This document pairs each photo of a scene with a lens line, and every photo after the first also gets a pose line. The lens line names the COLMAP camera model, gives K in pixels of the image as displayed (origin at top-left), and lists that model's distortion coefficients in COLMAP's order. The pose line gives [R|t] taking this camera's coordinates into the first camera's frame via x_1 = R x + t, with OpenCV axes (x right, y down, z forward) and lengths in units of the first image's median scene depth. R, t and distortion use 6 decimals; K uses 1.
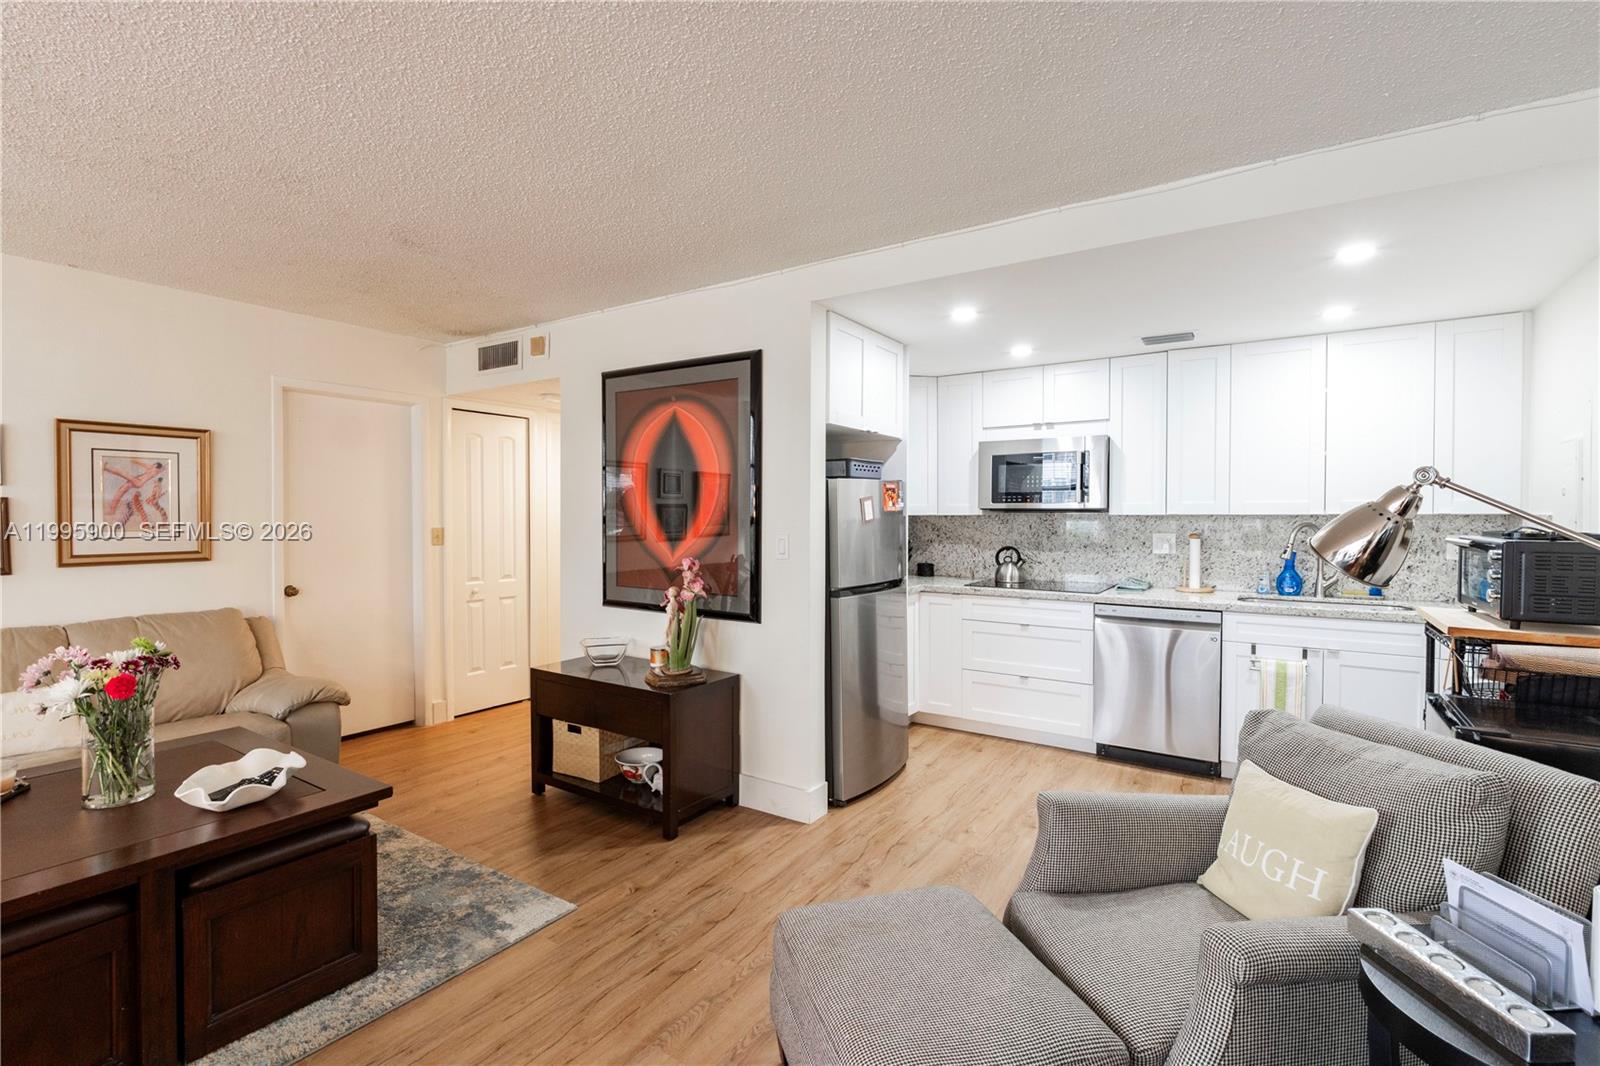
lens RADIAL K [[737.3, 0, 796.3], [0, 737.3, 531.3], [0, 0, 1]] dist [-0.004123, 0.000197]
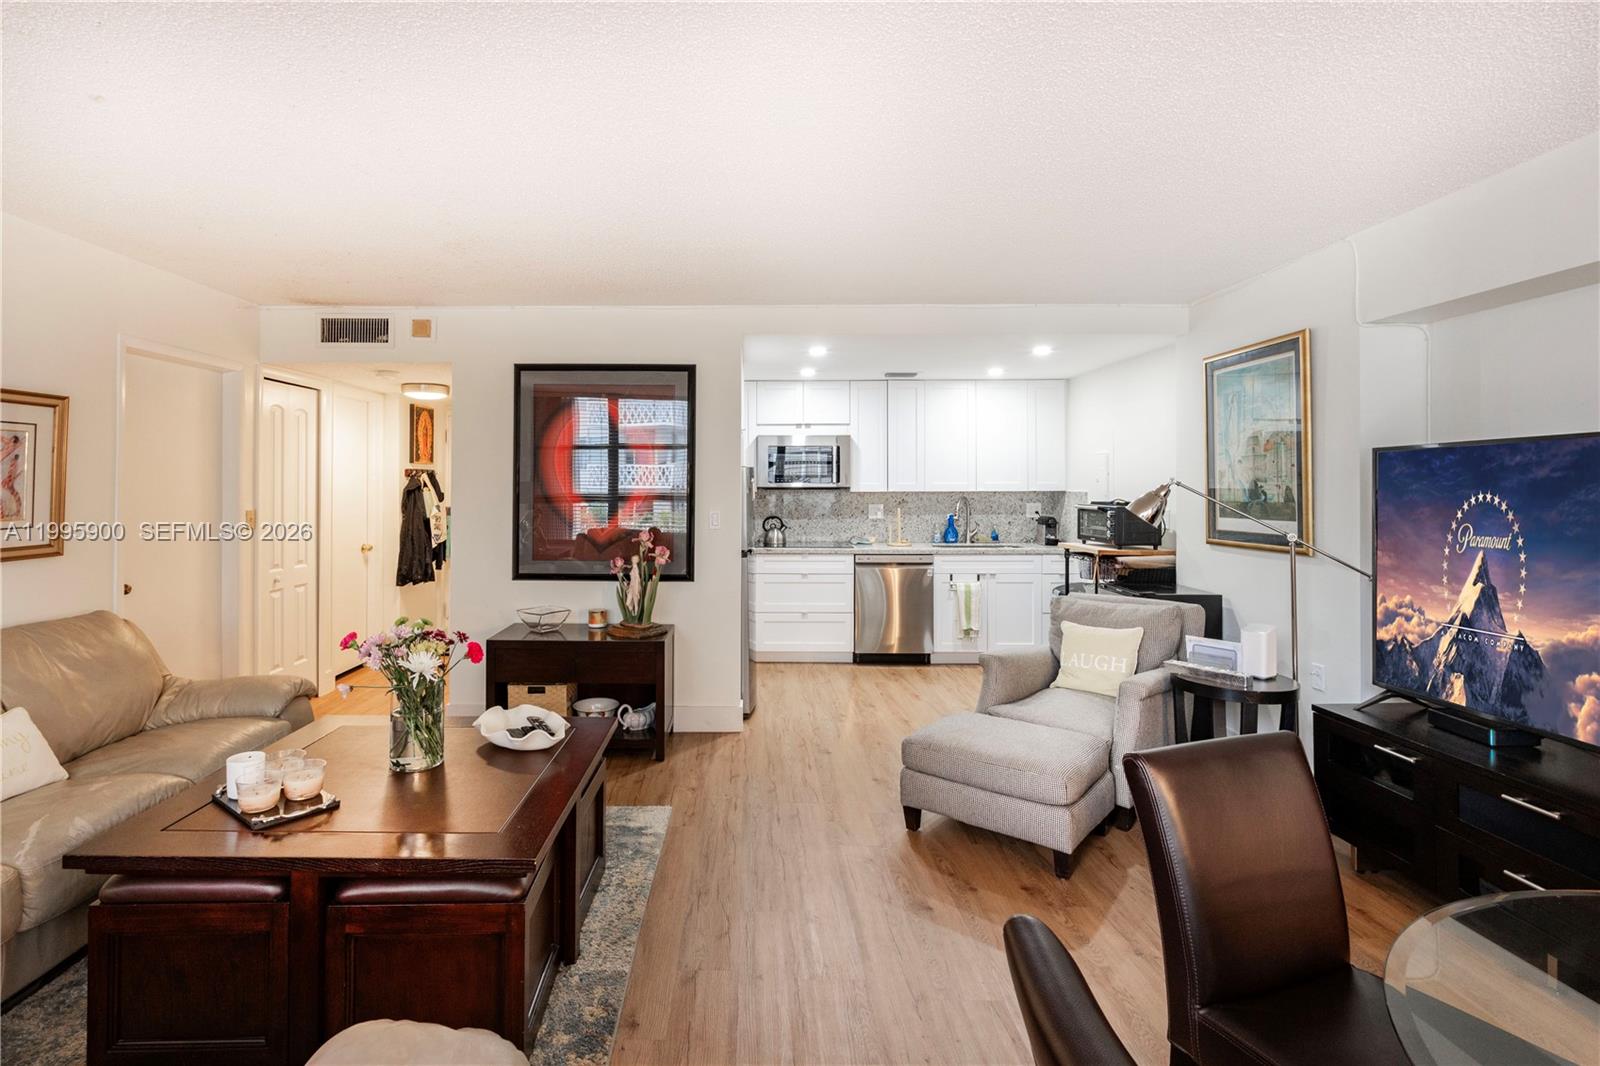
lens RADIAL K [[759.9, 0, 741.0], [0, 759.9, 481.1], [0, 0, 1]] dist [-0.003073, -0.000166]
pose [[0.840938, 0.001494, 0.541129, -0.652298], [0.013756, 0.999614, -0.024138, -0.012789], [-0.540957, 0.027742, 0.840593, -0.129791]]
